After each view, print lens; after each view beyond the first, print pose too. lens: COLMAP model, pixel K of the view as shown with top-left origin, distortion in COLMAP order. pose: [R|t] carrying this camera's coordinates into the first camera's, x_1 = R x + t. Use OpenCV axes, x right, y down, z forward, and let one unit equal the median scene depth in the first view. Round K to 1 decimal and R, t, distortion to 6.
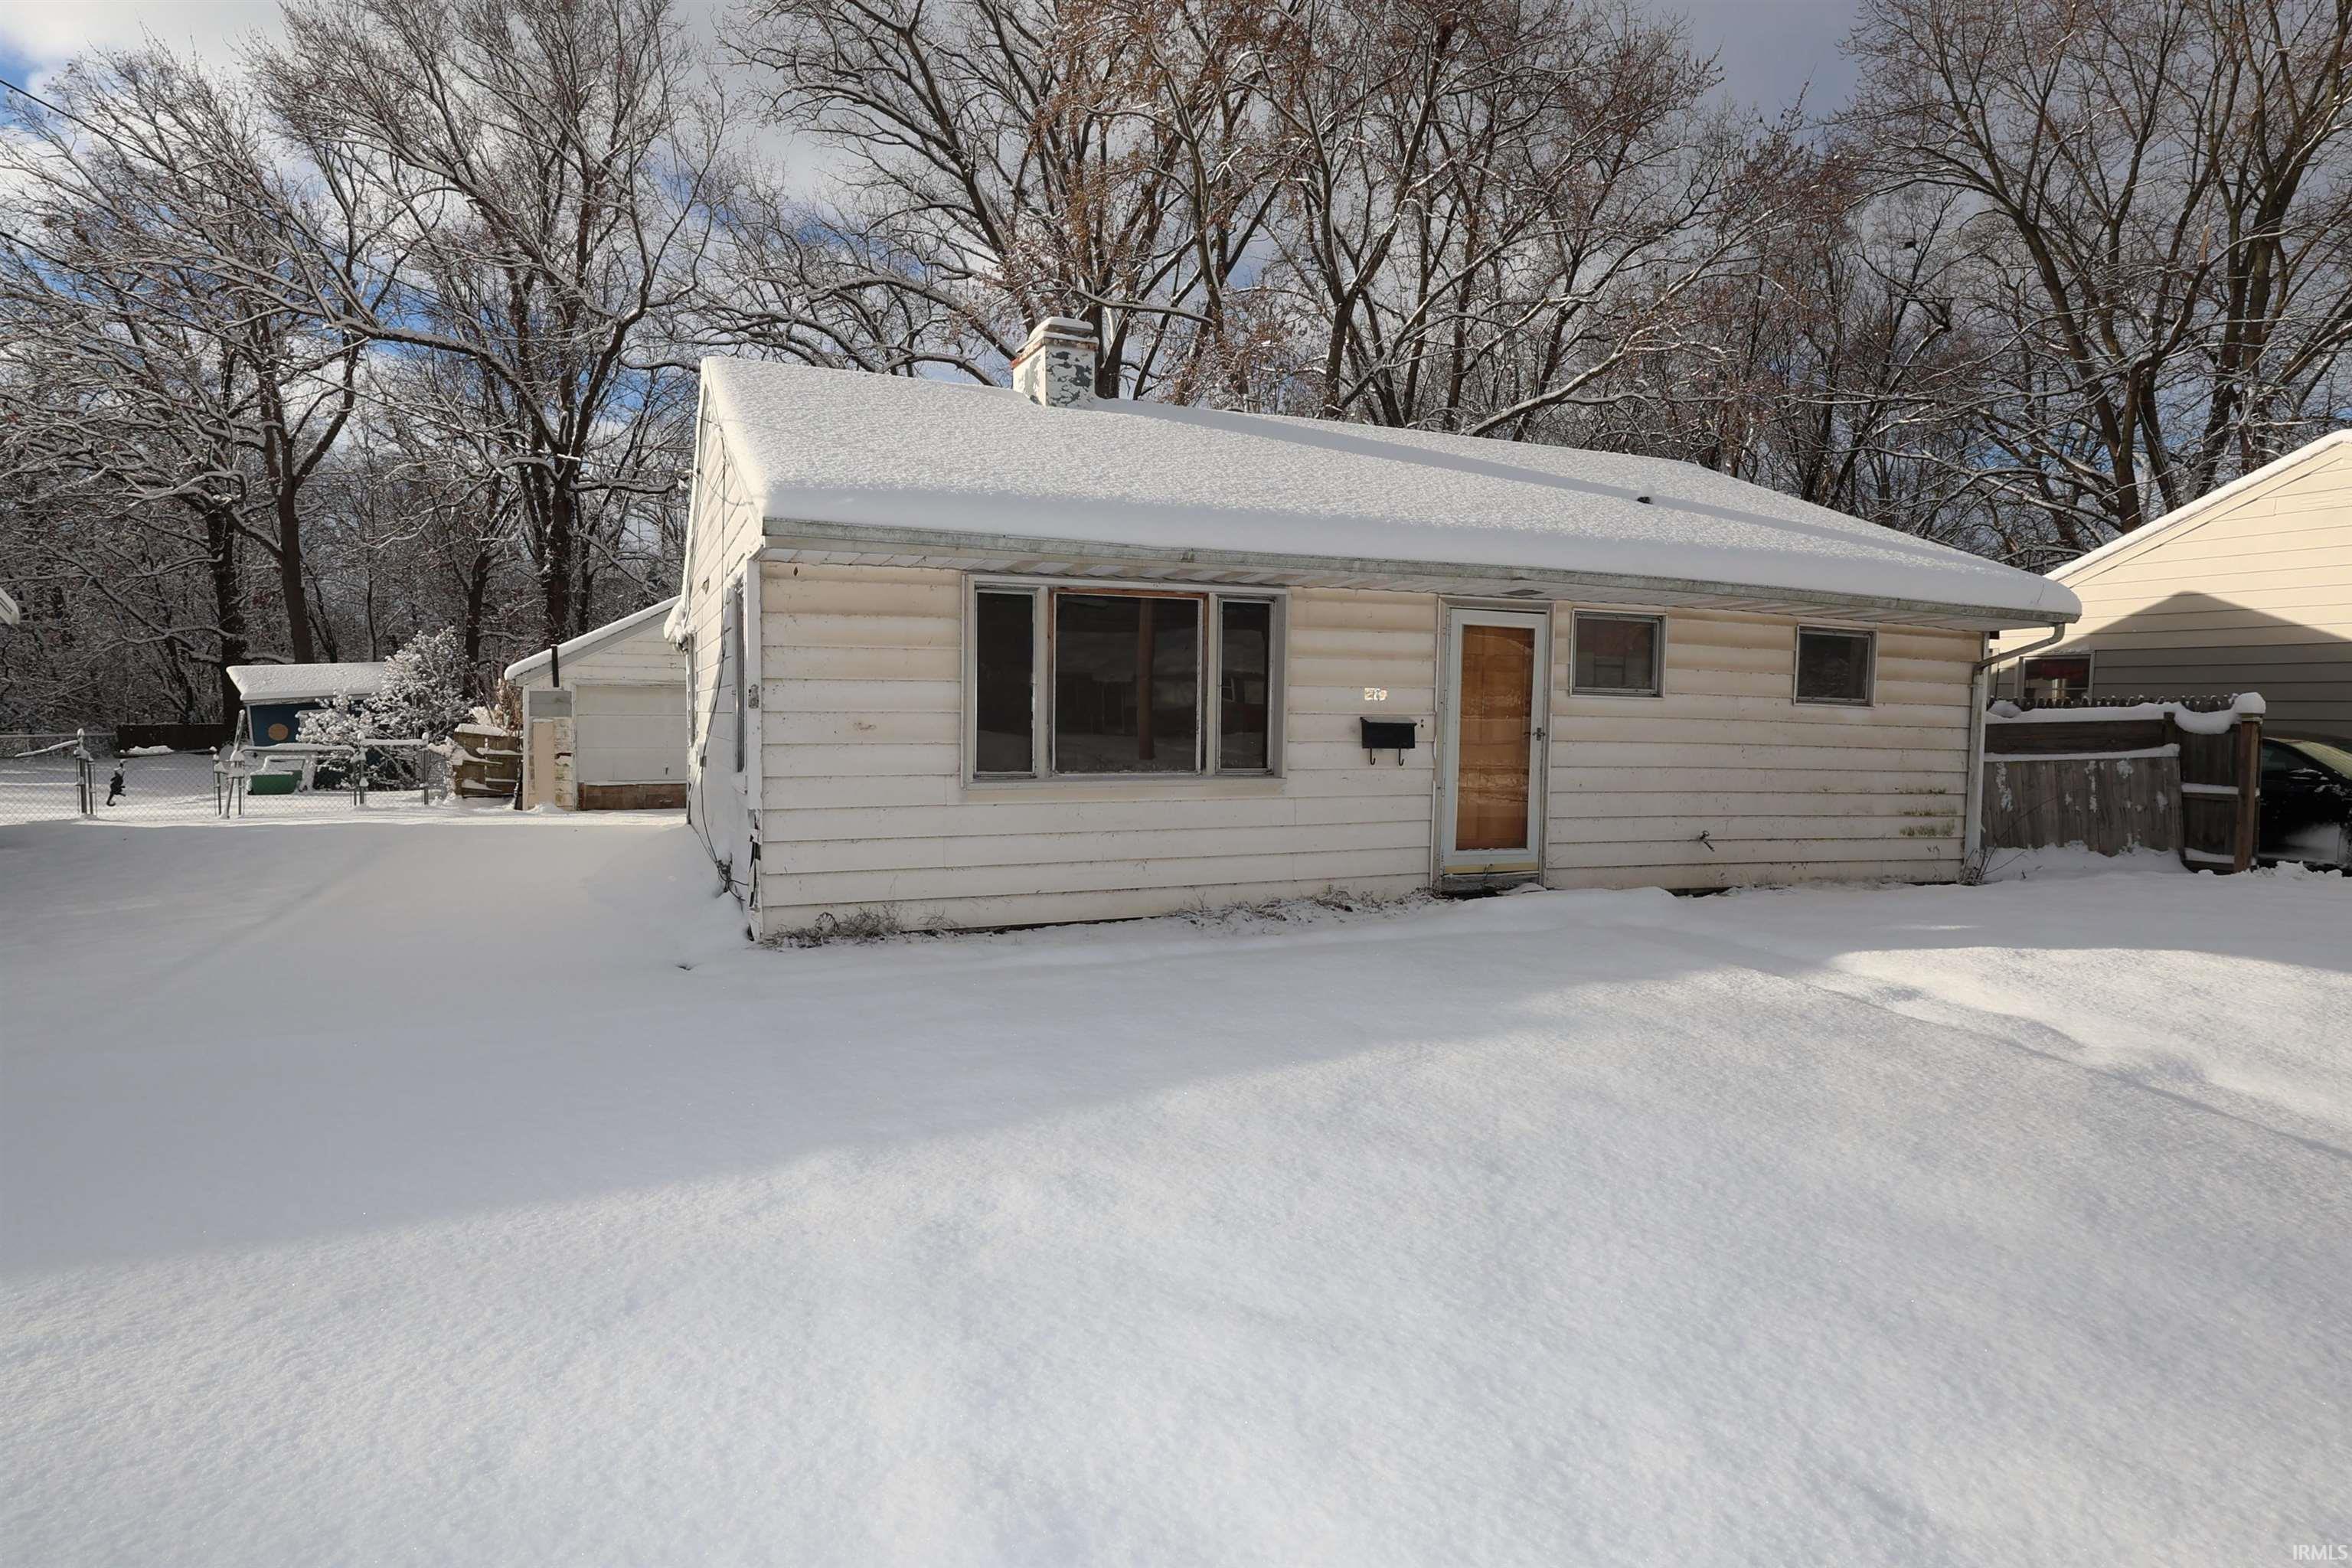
lens RADIAL K [[1327.4, 0, 1176.0], [0, 1327.4, 784.0], [0, 0, 1]] dist [-0.003696, 0.000033]
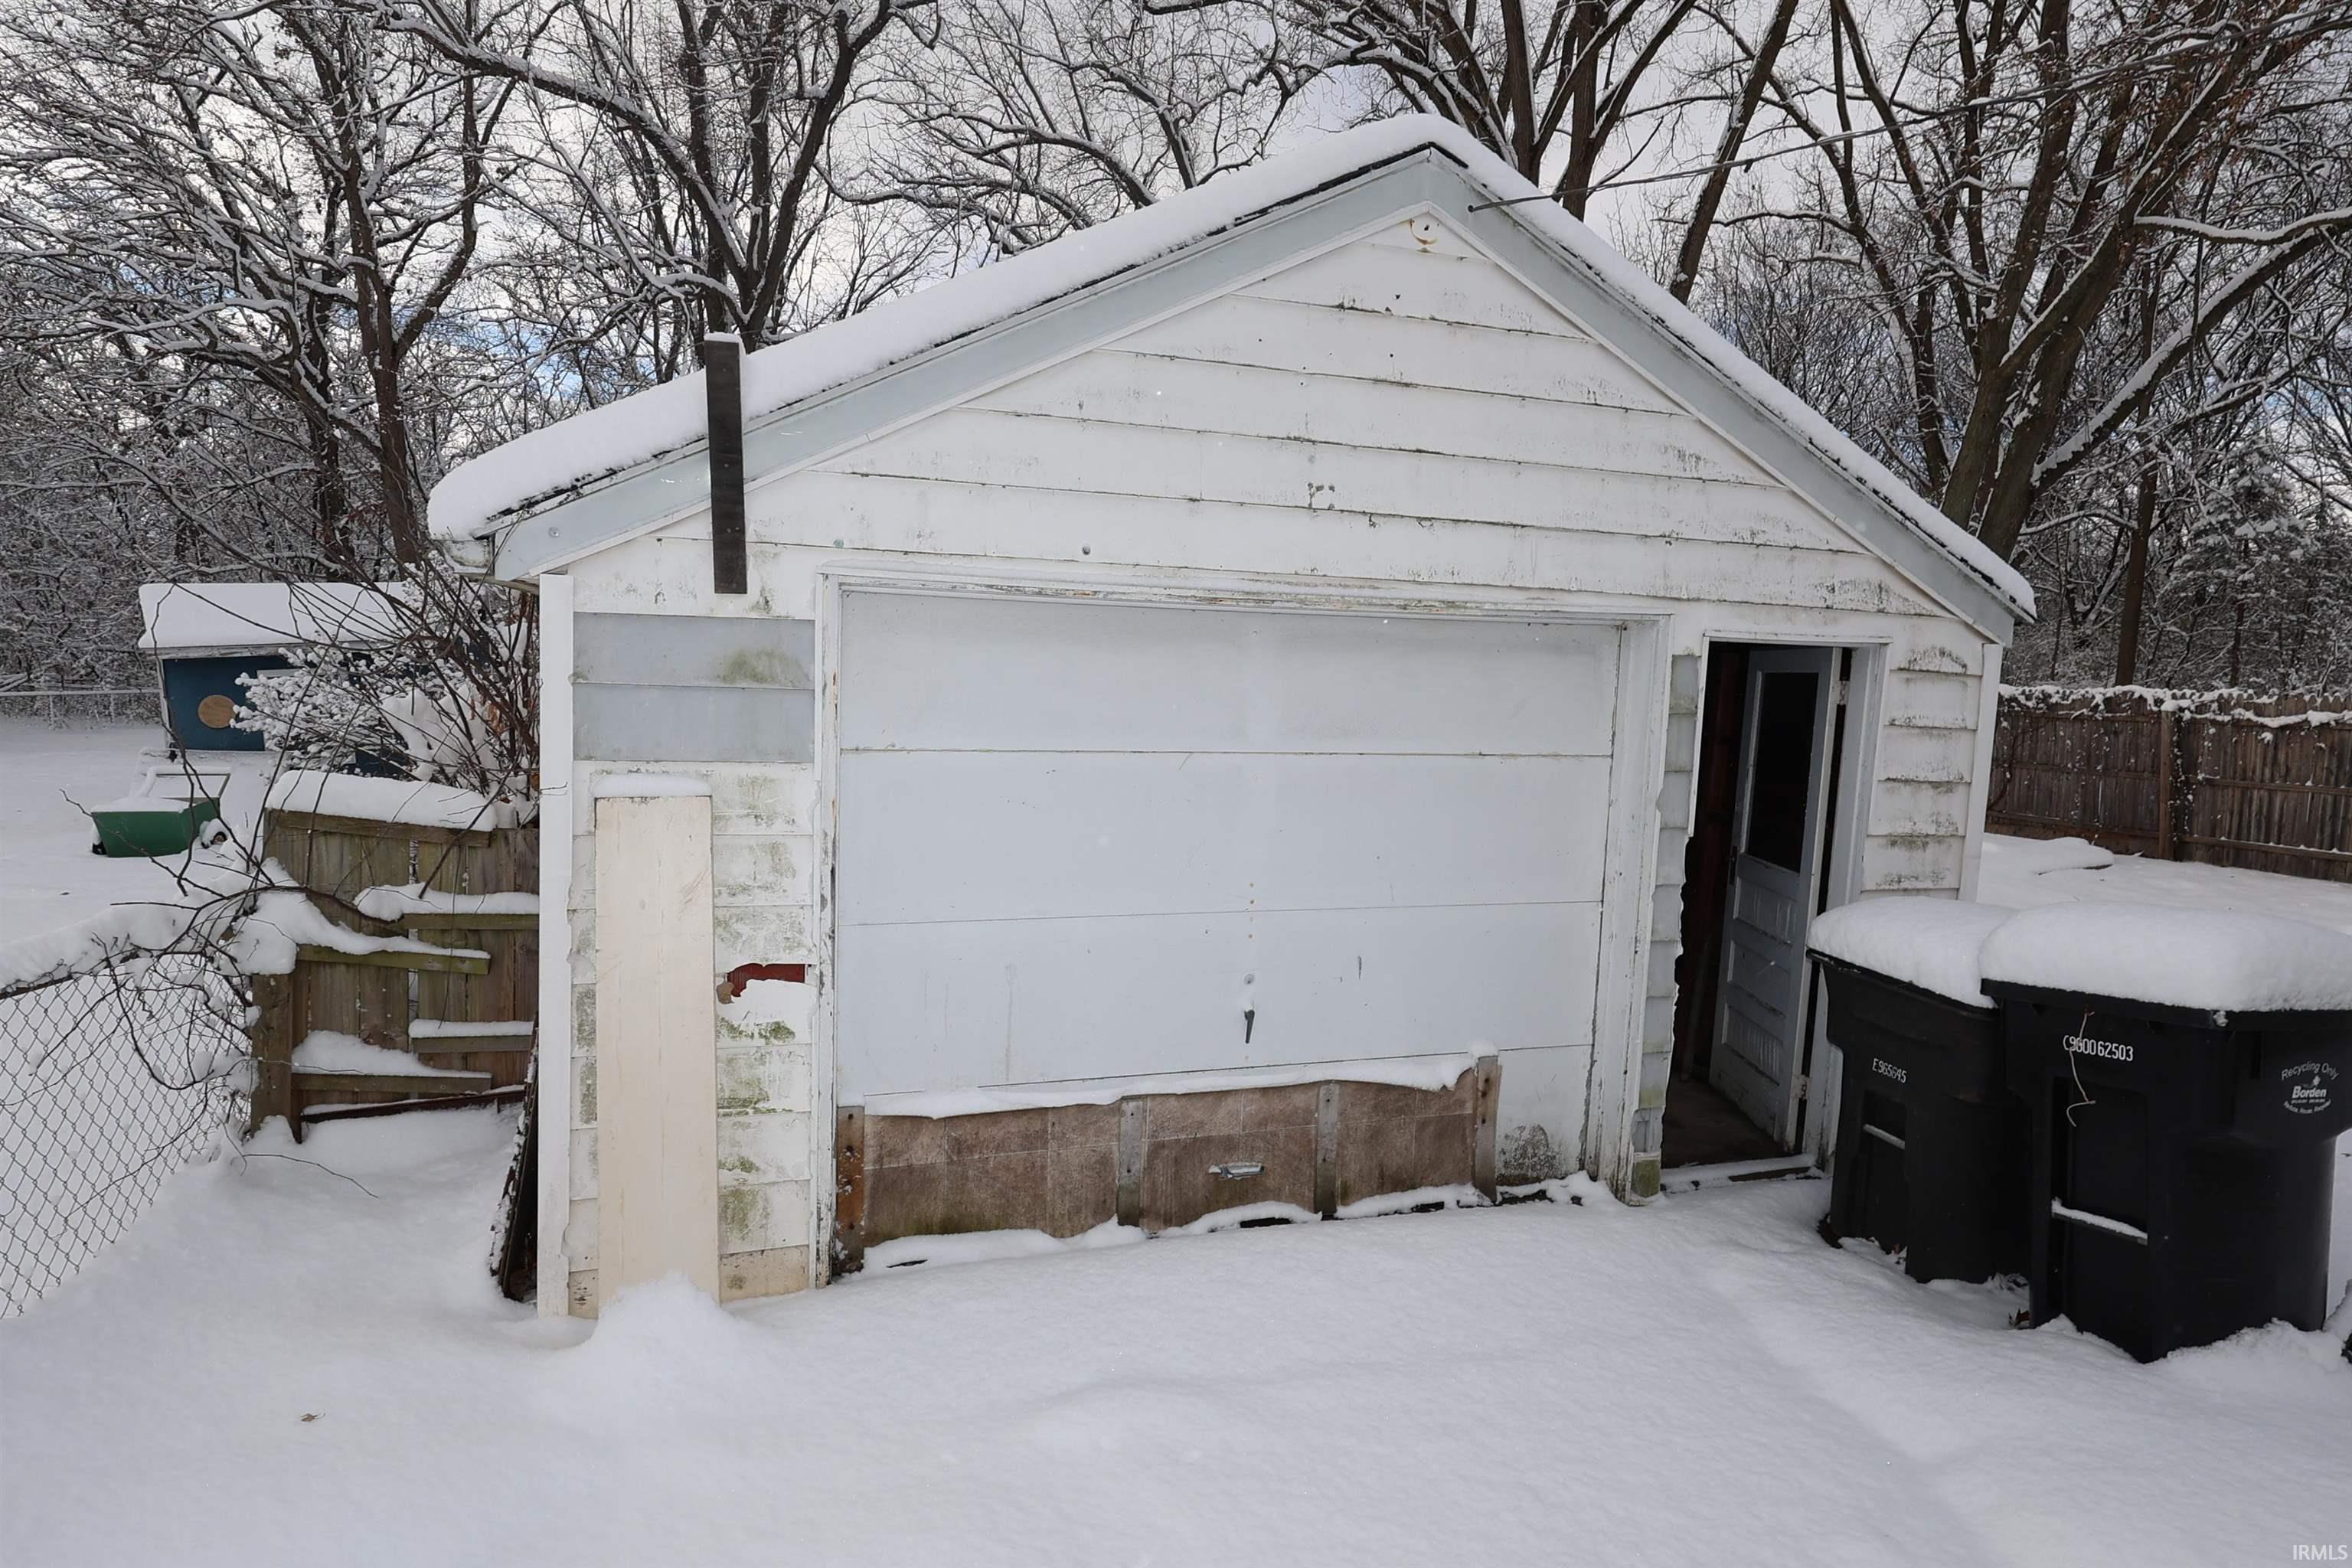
lens RADIAL K [[1224.6, 0, 1176.0], [0, 1224.6, 784.0], [0, 0, 1]] dist [-0.003924, 0.000332]
pose [[0.995188, 0.029501, -0.093433, -0.673635], [-0.026581, 0.999123, 0.032348, -0.093705], [0.094306, -0.029709, 0.995100, 1.446581]]
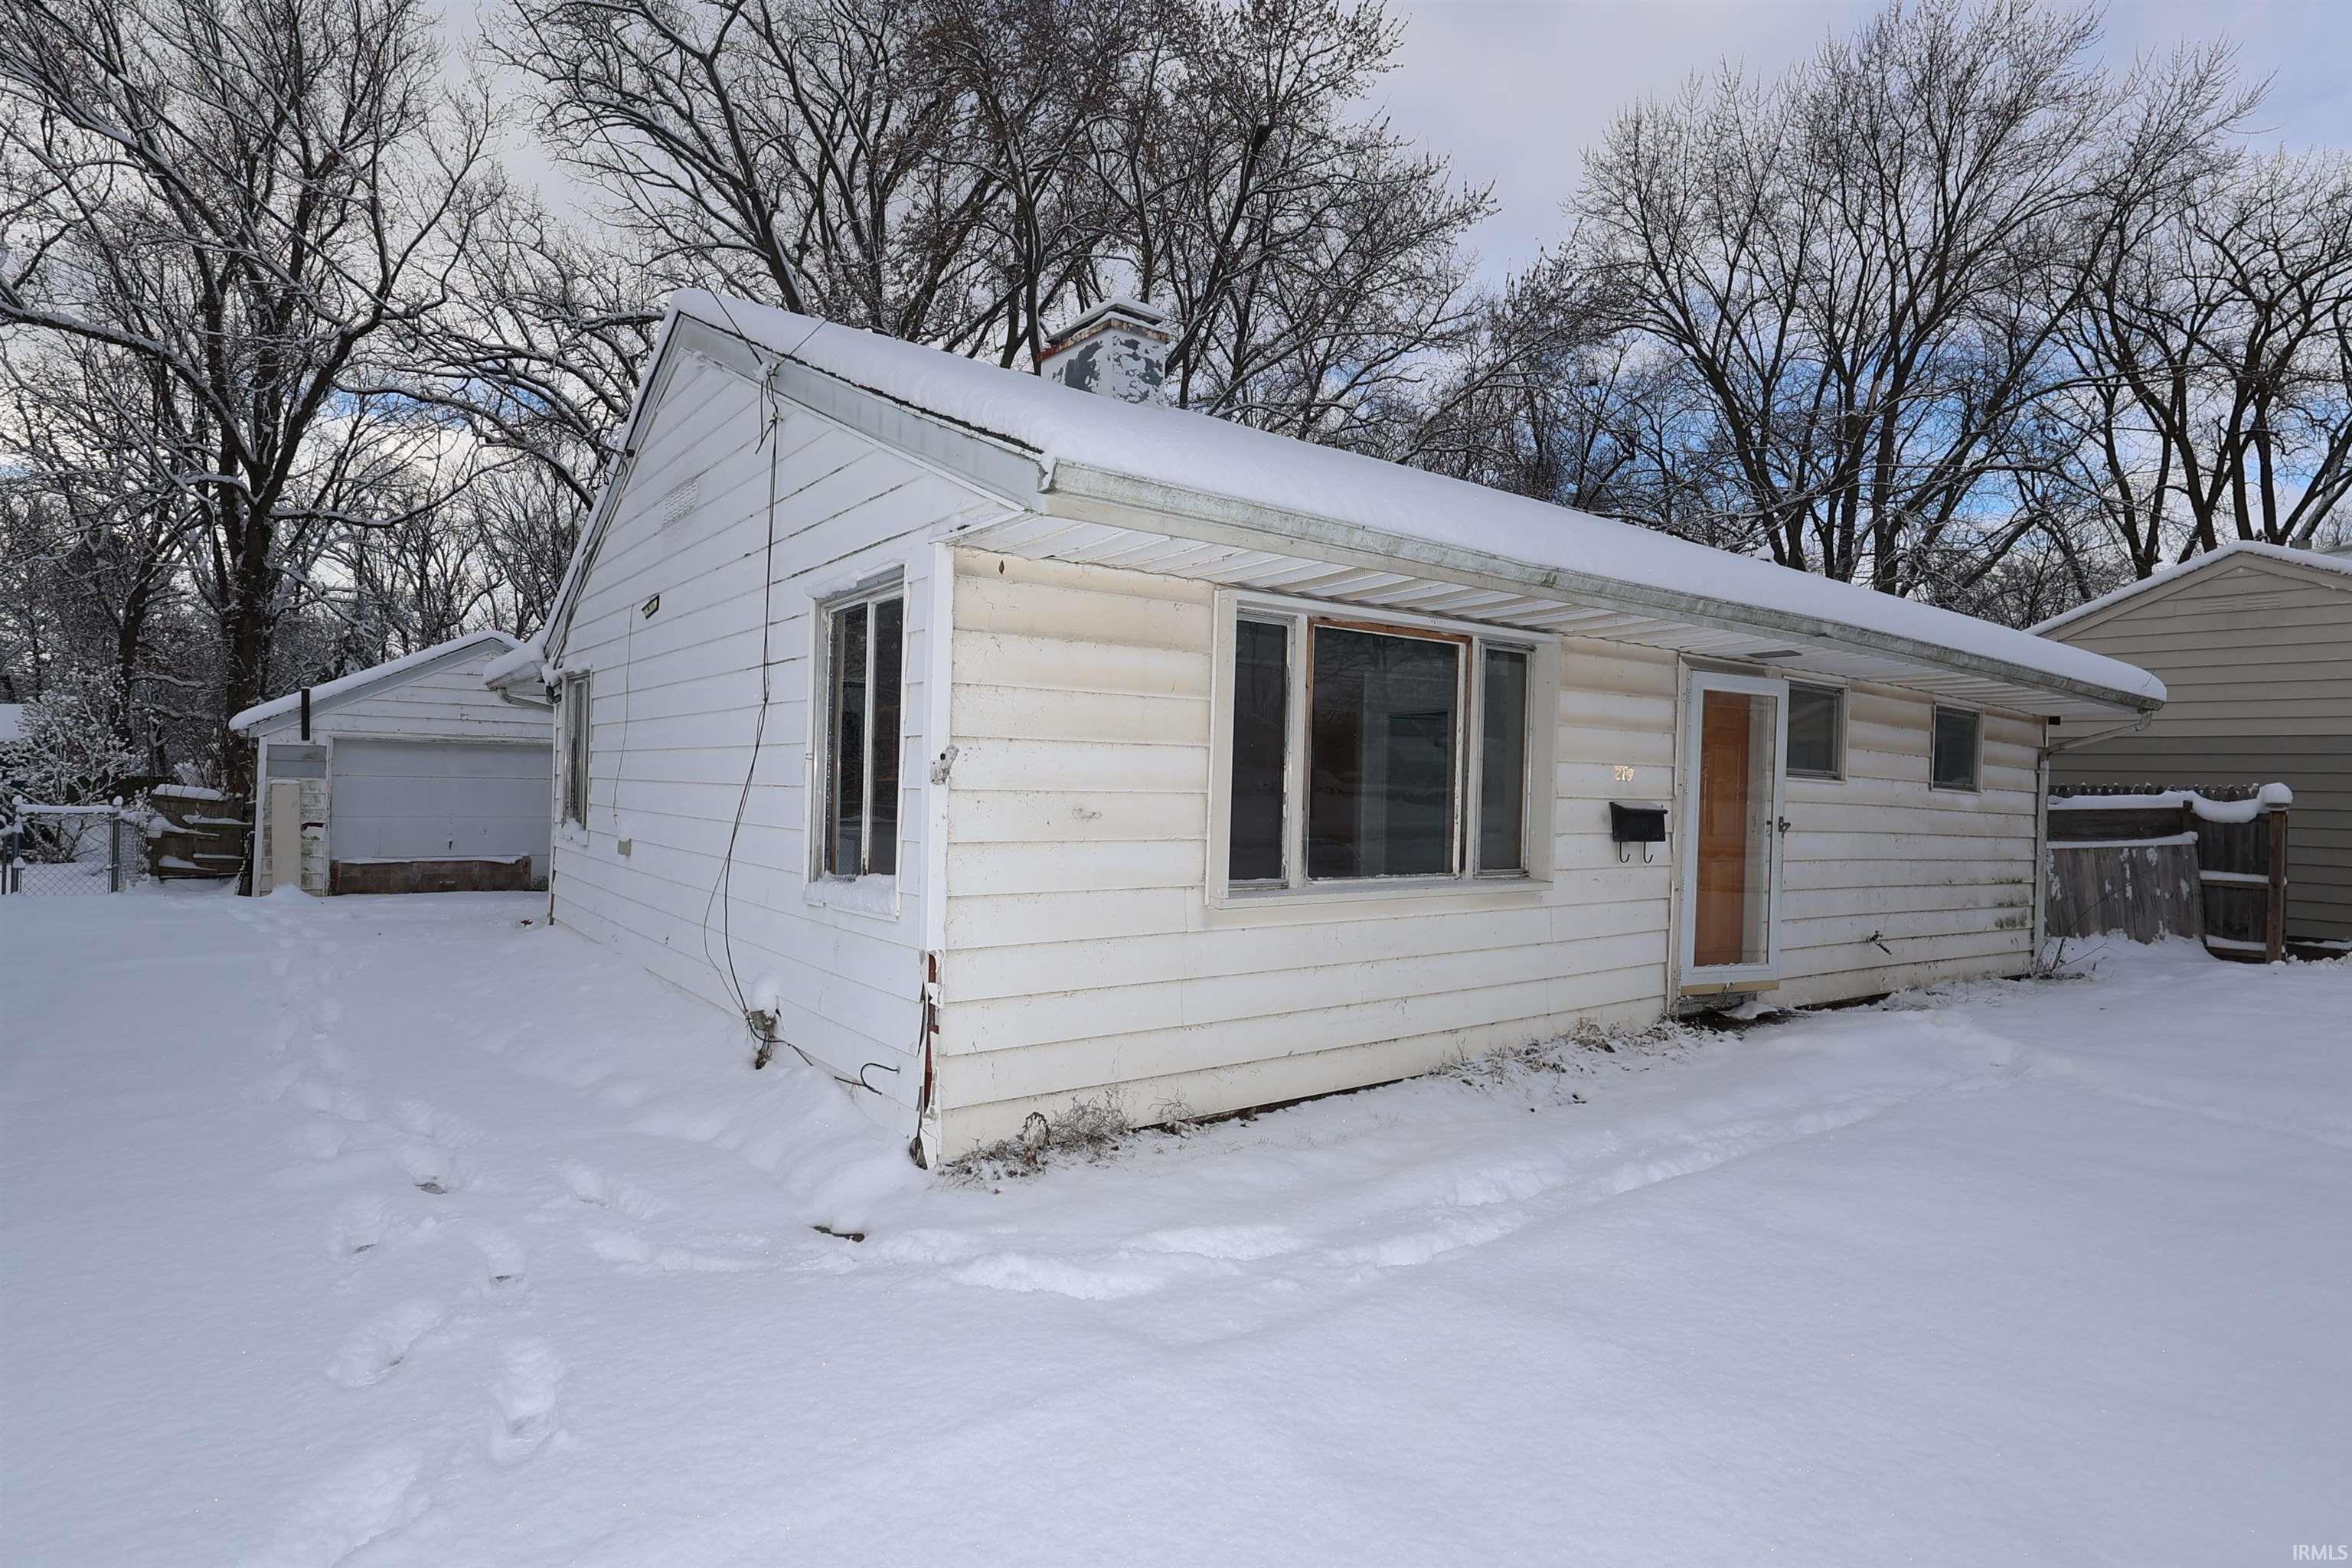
lens RADIAL K [[1224.6, 0, 1176.0], [0, 1224.6, 784.0], [0, 0, 1]] dist [-0.003924, 0.000332]
pose [[0.971142, 0.013453, 0.238124, -0.230816], [-0.001728, 0.998779, -0.049381, -0.019812], [-0.238497, 0.047544, 0.969979, 0.285085]]
